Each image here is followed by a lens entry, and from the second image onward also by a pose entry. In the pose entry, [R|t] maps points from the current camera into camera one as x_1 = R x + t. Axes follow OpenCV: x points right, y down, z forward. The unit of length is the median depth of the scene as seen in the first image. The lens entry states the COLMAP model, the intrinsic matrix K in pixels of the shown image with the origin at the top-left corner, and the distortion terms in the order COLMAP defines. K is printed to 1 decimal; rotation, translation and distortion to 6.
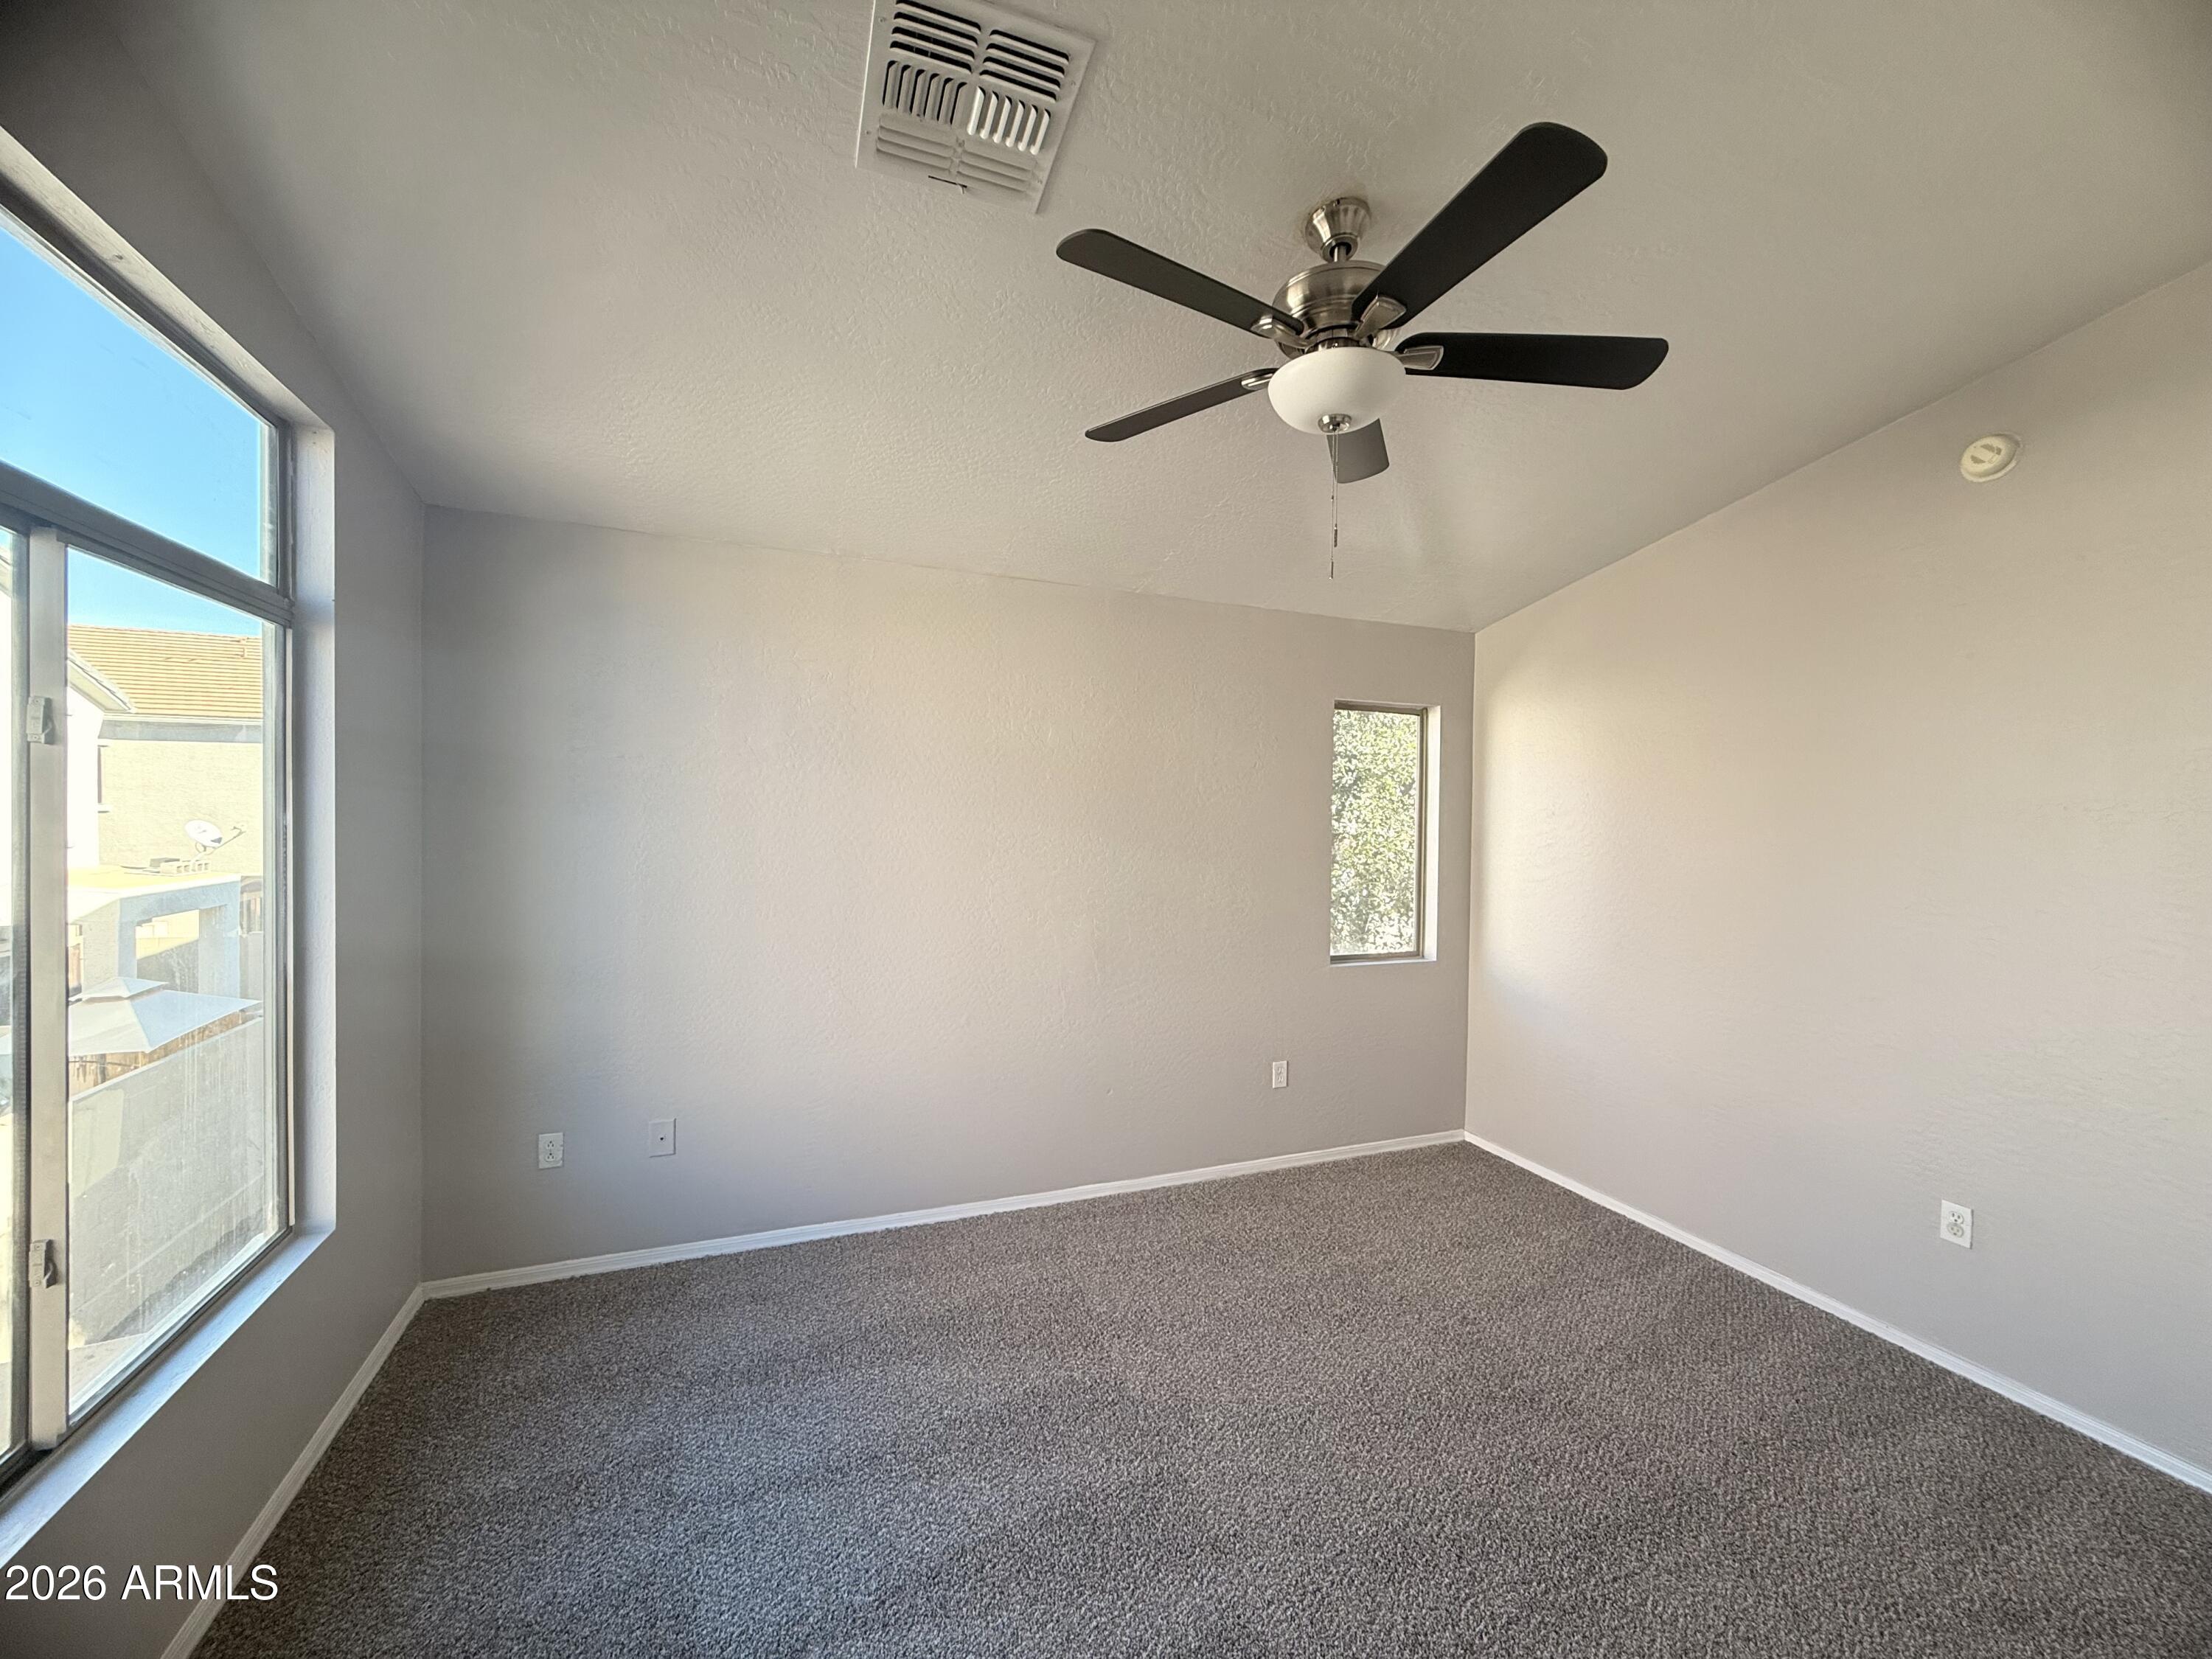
lens RADIAL K [[879.8, 0, 1096.0], [0, 879.8, 826.0], [0, 0, 1]] dist [-0.001216, 0.000551]
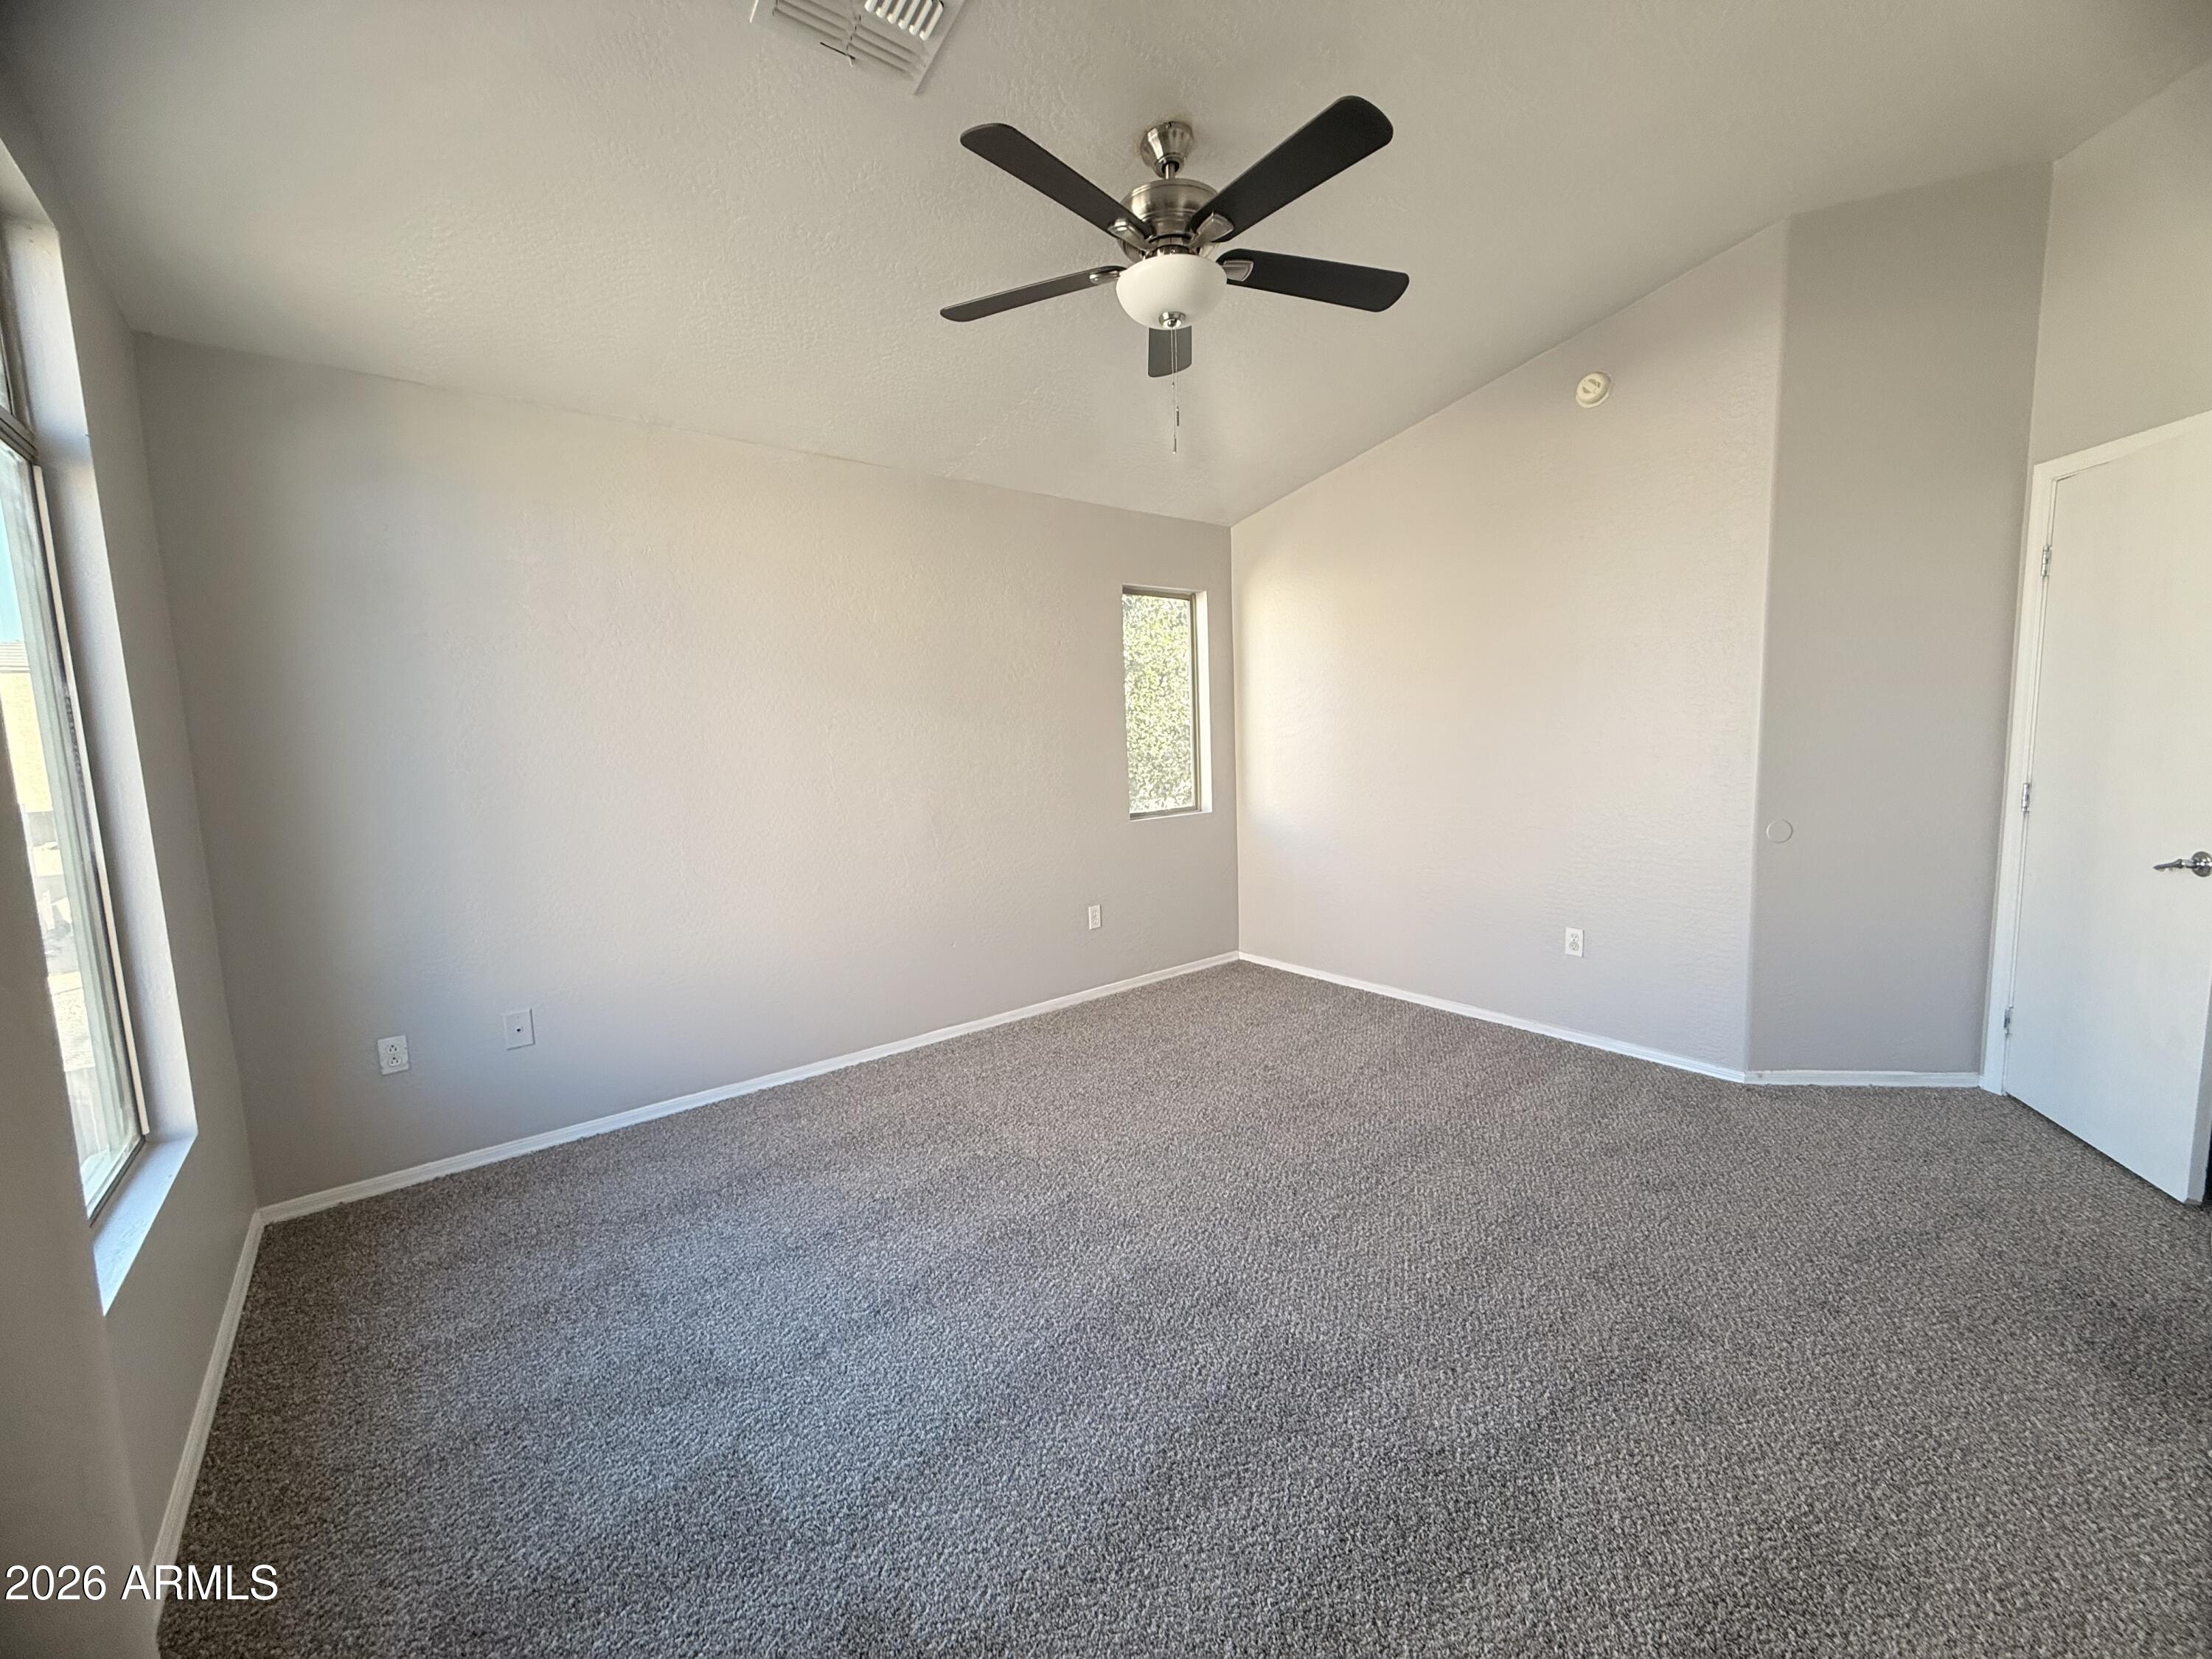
lens RADIAL K [[880.4, 0, 1097.8], [0, 880.4, 824.9], [0, 0, 1]] dist [0.000297, -0.000225]
pose [[0.953427, -0.079907, 0.290846, -0.180129], [0.053594, 0.993806, 0.097350, 0.083496], [-0.296823, -0.077229, 0.951804, -0.133940]]
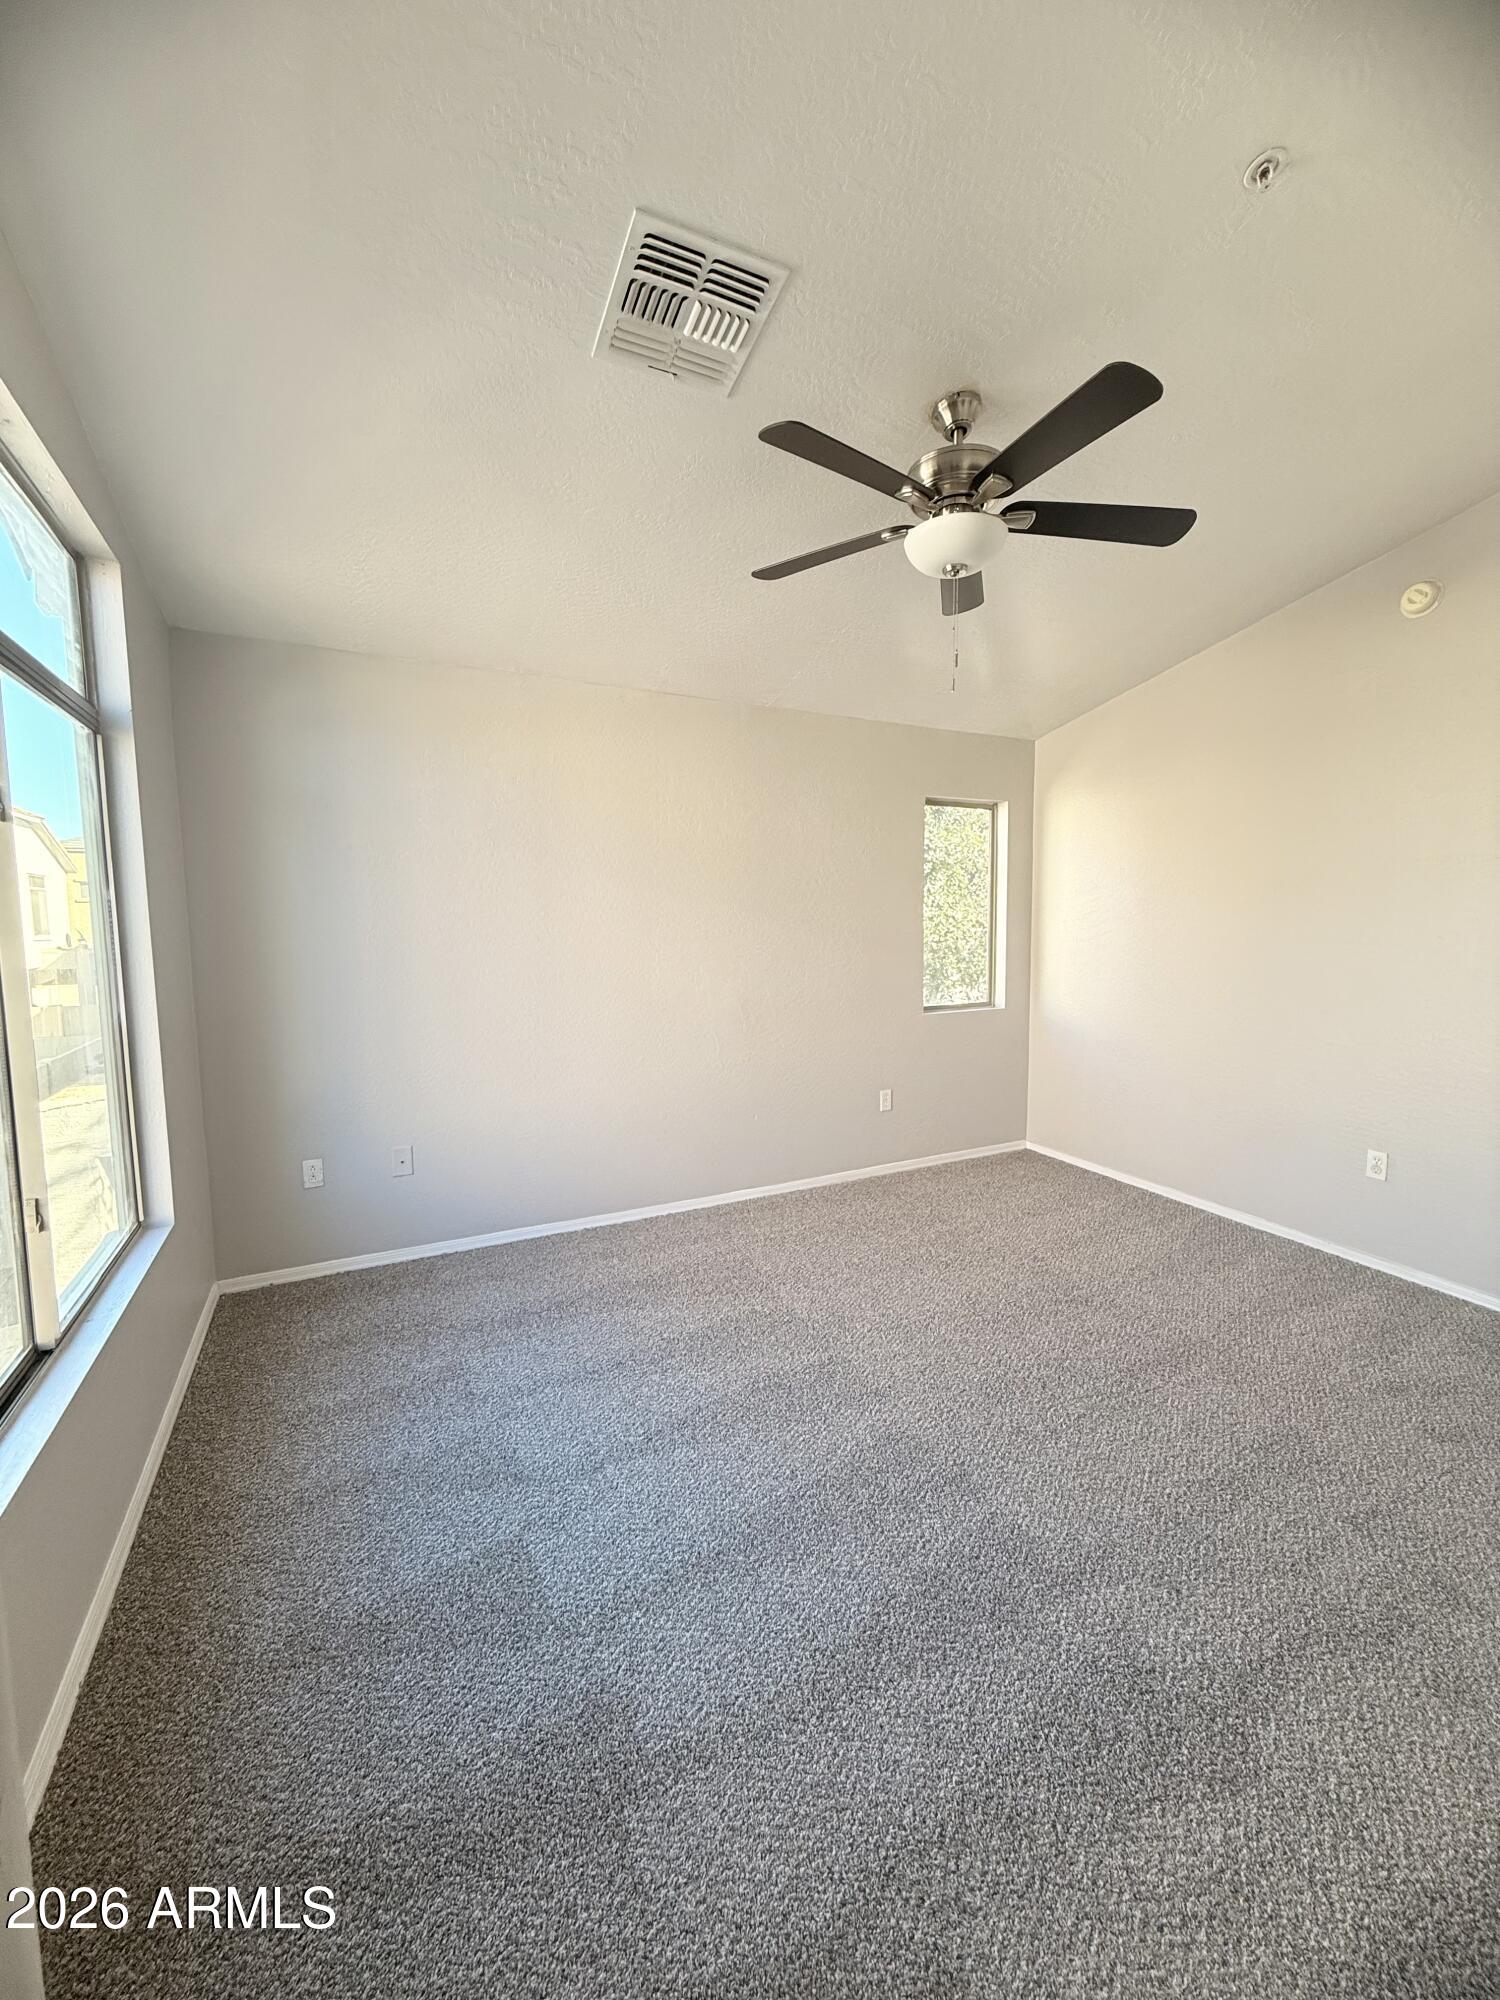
lens RADIAL K [[795.5, 0, 752.3], [0, 795.5, 989.4], [0, 0, 1]] dist [-0.001216, 0.000551]
pose [[0.995712, -0.032219, 0.086719, -0.119278], [0.025472, 0.996642, 0.077813, 0.052115], [-0.088935, -0.075271, 0.993189, -0.157054]]
